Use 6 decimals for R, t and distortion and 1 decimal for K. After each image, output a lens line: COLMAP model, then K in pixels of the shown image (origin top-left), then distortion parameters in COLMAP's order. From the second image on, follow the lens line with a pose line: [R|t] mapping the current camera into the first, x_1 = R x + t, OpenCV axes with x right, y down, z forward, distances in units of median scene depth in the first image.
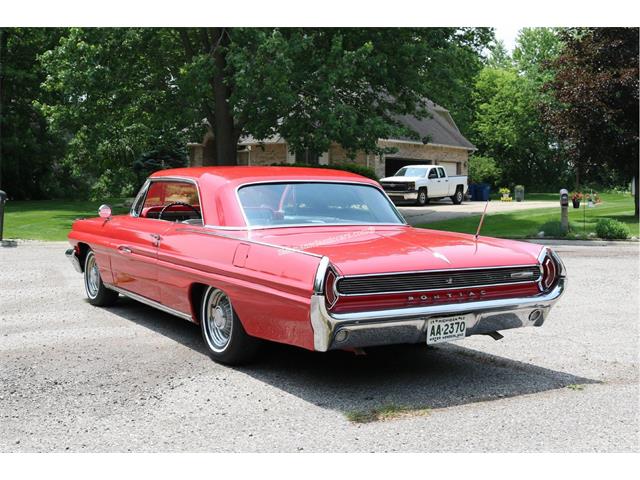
lens RADIAL K [[850.5, 0, 320.0], [0, 850.5, 240.0], [0, 0, 1]] dist [-0.126987, 0.006209]
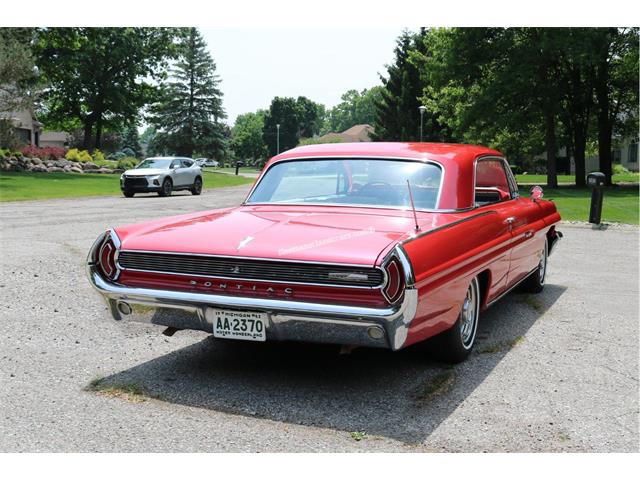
lens RADIAL K [[850.5, 0, 320.0], [0, 850.5, 240.0], [0, 0, 1]] dist [-0.126987, 0.006209]
pose [[0.557919, 0.073403, -0.826643, 0.689468], [-0.057841, 0.997098, 0.049501, -0.022899], [0.827877, 0.020196, 0.560545, 0.435214]]
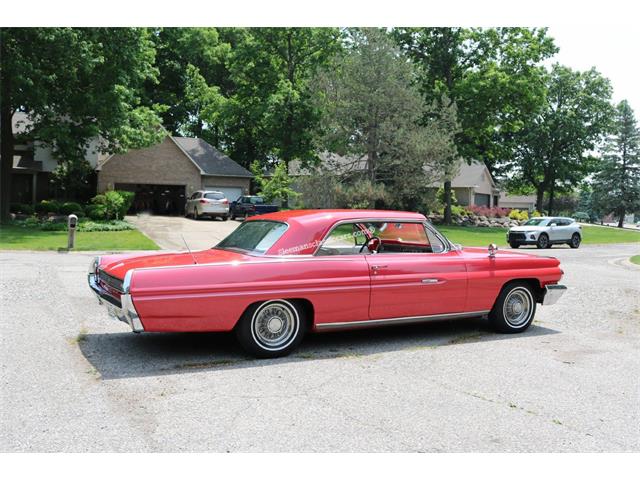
lens RADIAL K [[683.0, 0, 320.0], [0, 683.0, 240.0], [0, 0, 1]] dist [-0.085108, 0.004556]
pose [[-0.084602, 0.029591, -0.995975, 1.036661], [-0.080514, 0.996087, 0.036434, -0.079481], [0.993157, 0.083272, -0.081888, 1.112752]]
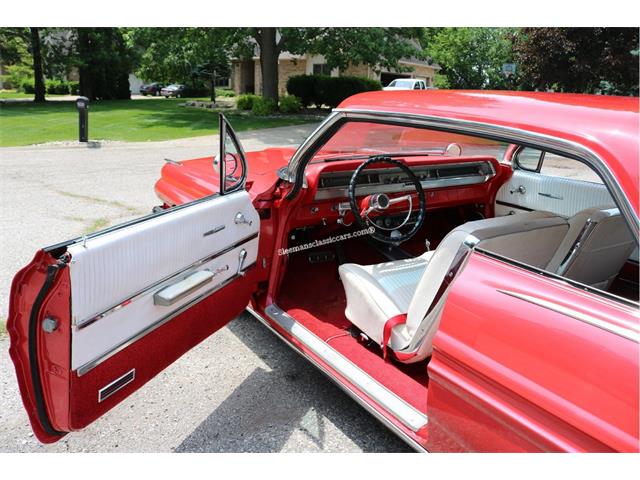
lens RADIAL K [[518.0, 0, 320.0], [0, 518.0, 240.0], [0, 0, 1]] dist [-0.118420, 0.003498]
pose [[0.999064, 0.012879, 0.041303, -0.240594], [-0.021694, 0.975104, 0.220683, -0.071043], [-0.037433, -0.221372, 0.974471, 0.768538]]
